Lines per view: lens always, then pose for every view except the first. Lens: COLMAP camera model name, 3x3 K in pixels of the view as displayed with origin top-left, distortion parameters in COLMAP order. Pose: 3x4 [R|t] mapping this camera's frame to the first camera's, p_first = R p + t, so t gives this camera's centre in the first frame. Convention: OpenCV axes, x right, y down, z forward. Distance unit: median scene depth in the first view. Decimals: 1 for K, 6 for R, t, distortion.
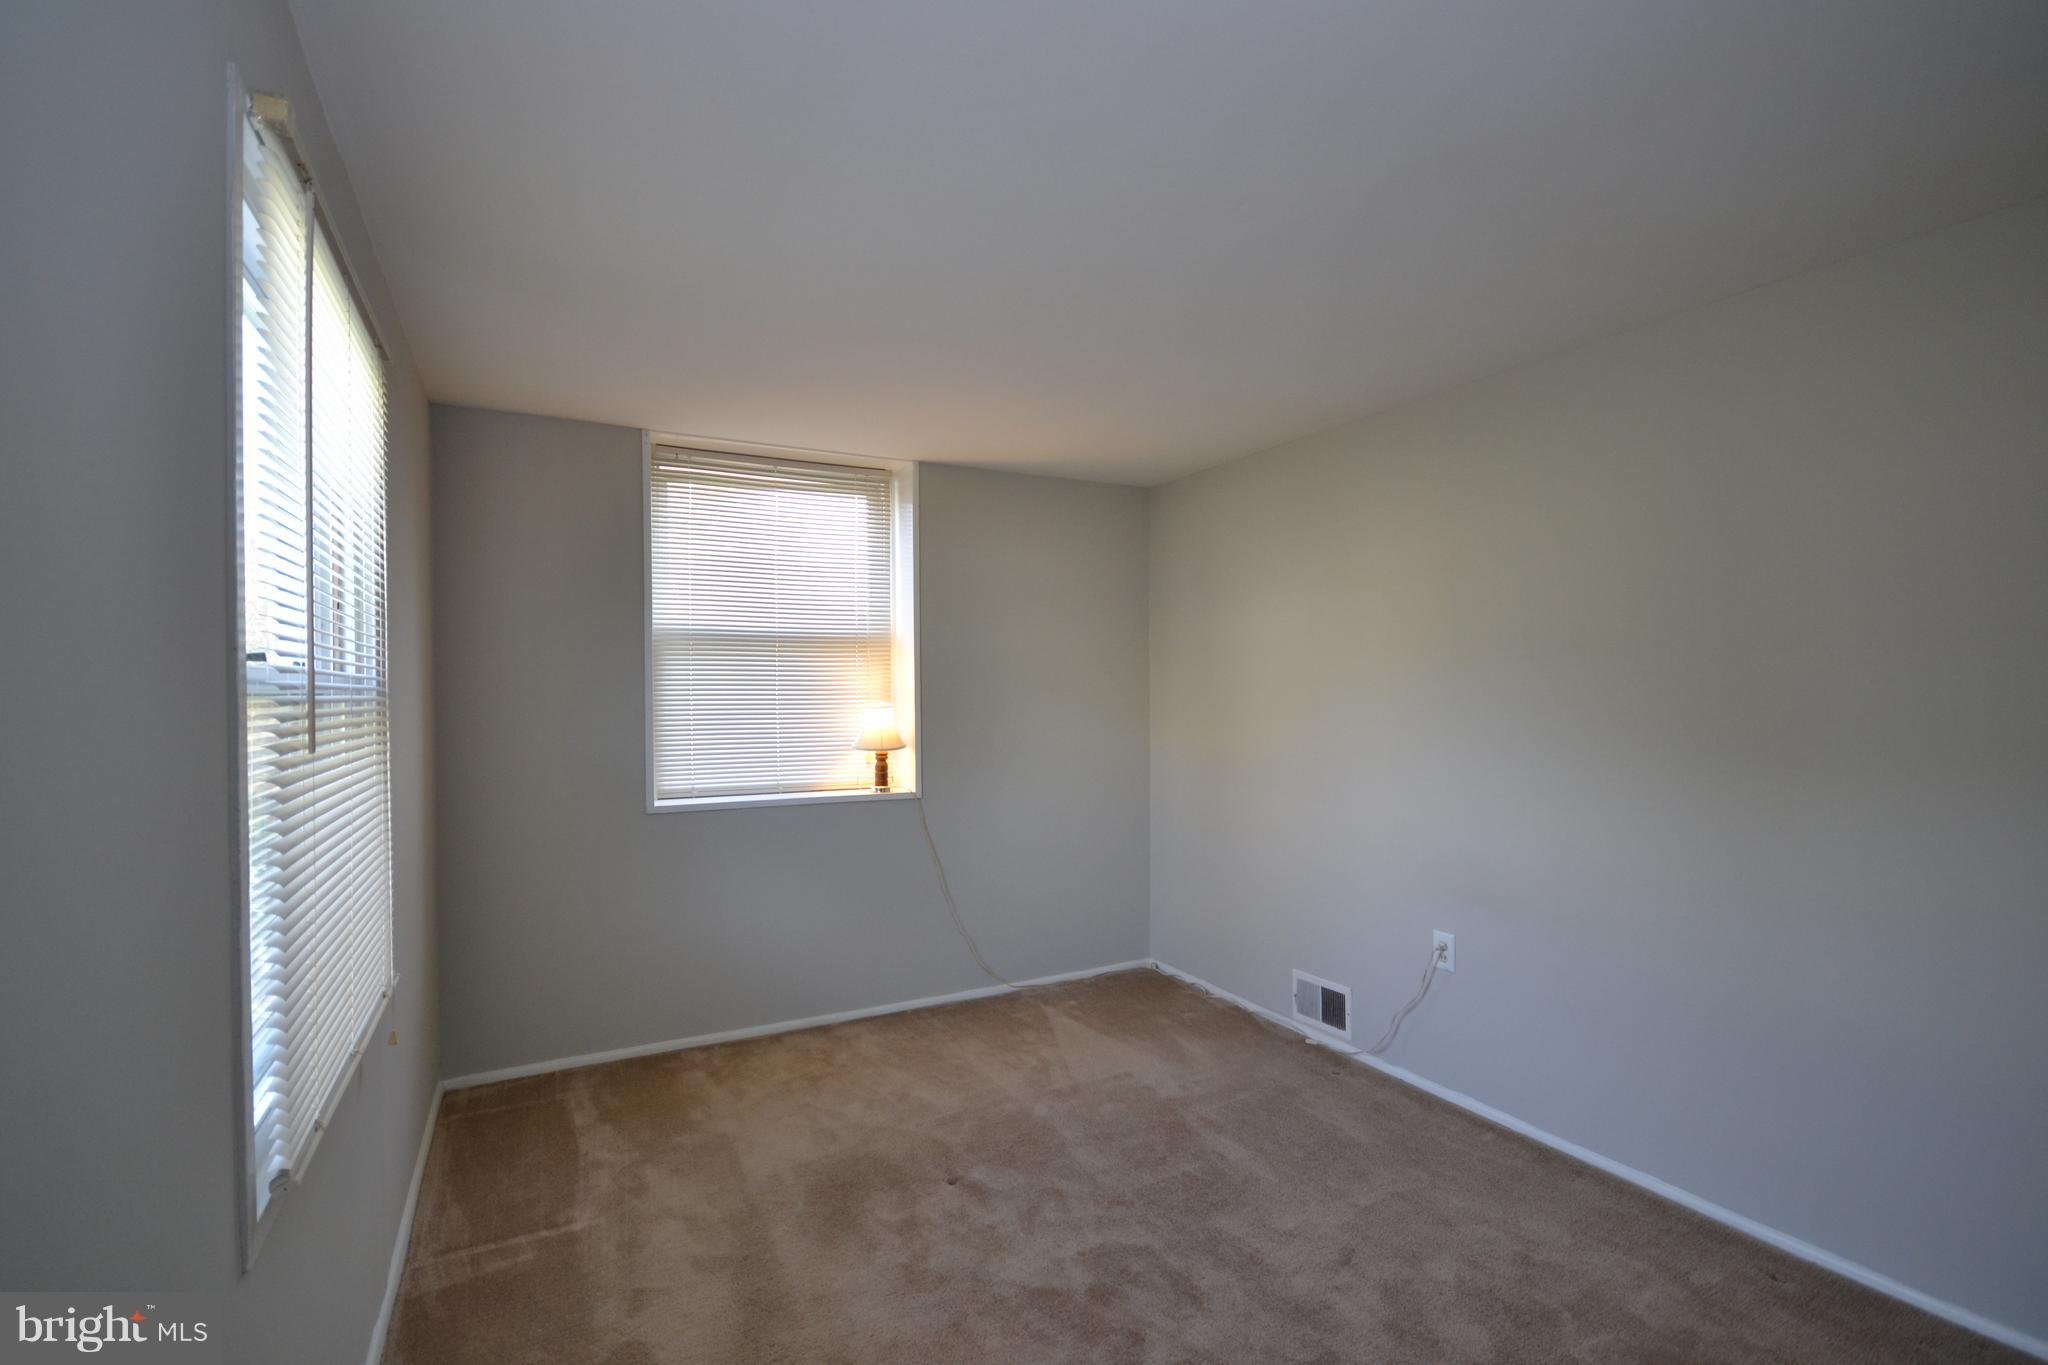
lens RADIAL K [[927.1, 0, 1007.7], [0, 927.1, 688.4], [0, 0, 1]] dist [-0.005147, -0.000633]
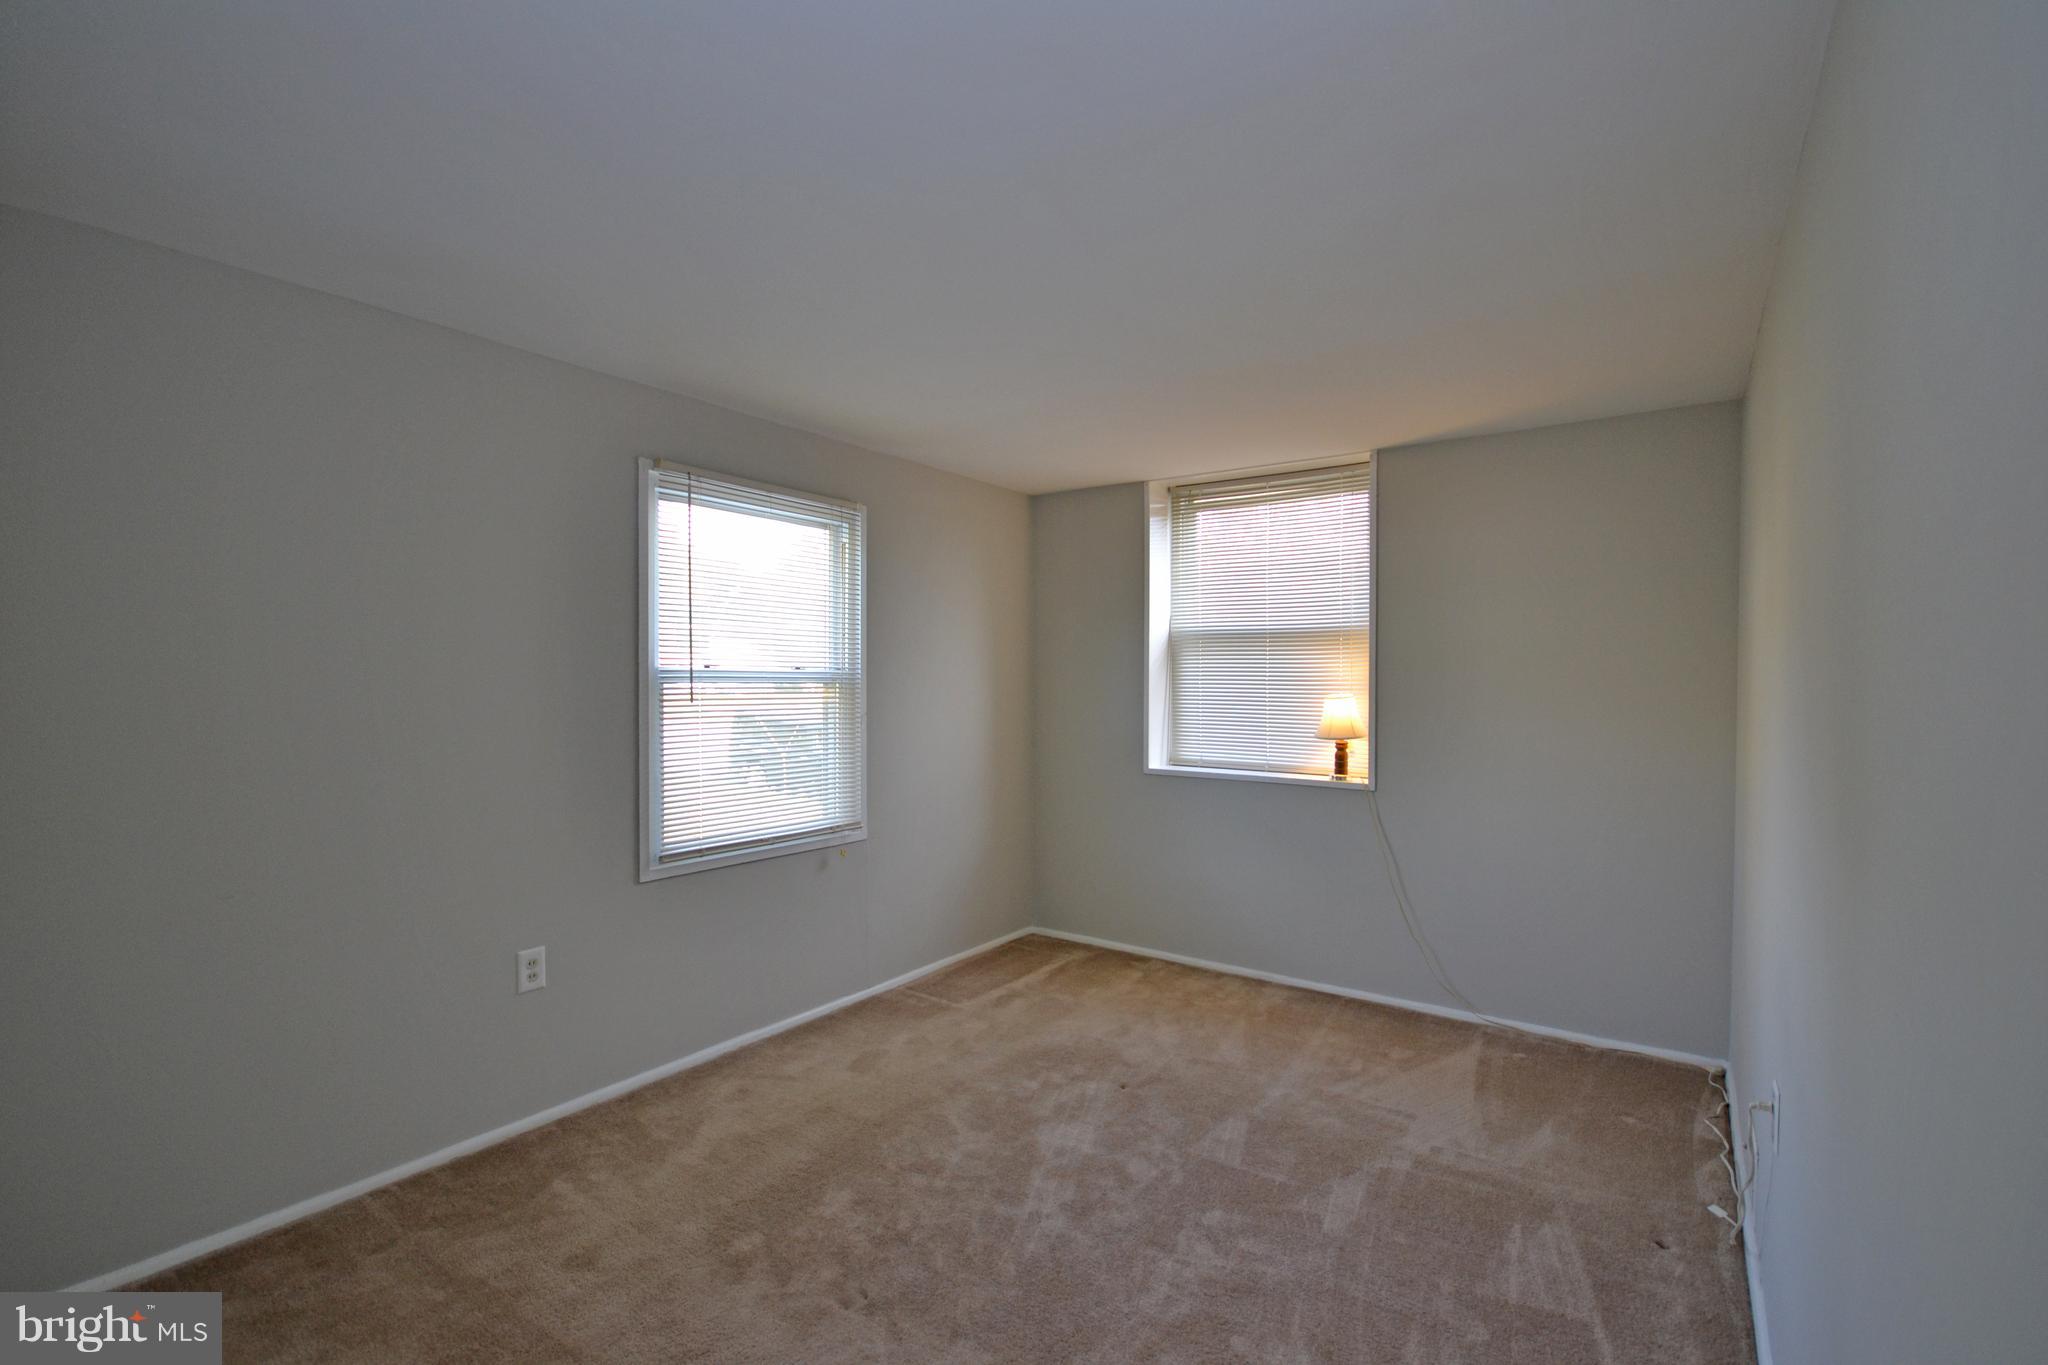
lens RADIAL K [[927.1, 0, 1007.7], [0, 927.1, 688.4], [0, 0, 1]] dist [-0.005147, -0.000633]
pose [[0.429457, 0.013969, -0.902979, 0.692790], [-0.003585, 0.999899, 0.013763, -0.003234], [0.903080, -0.002673, 0.429463, 0.248152]]
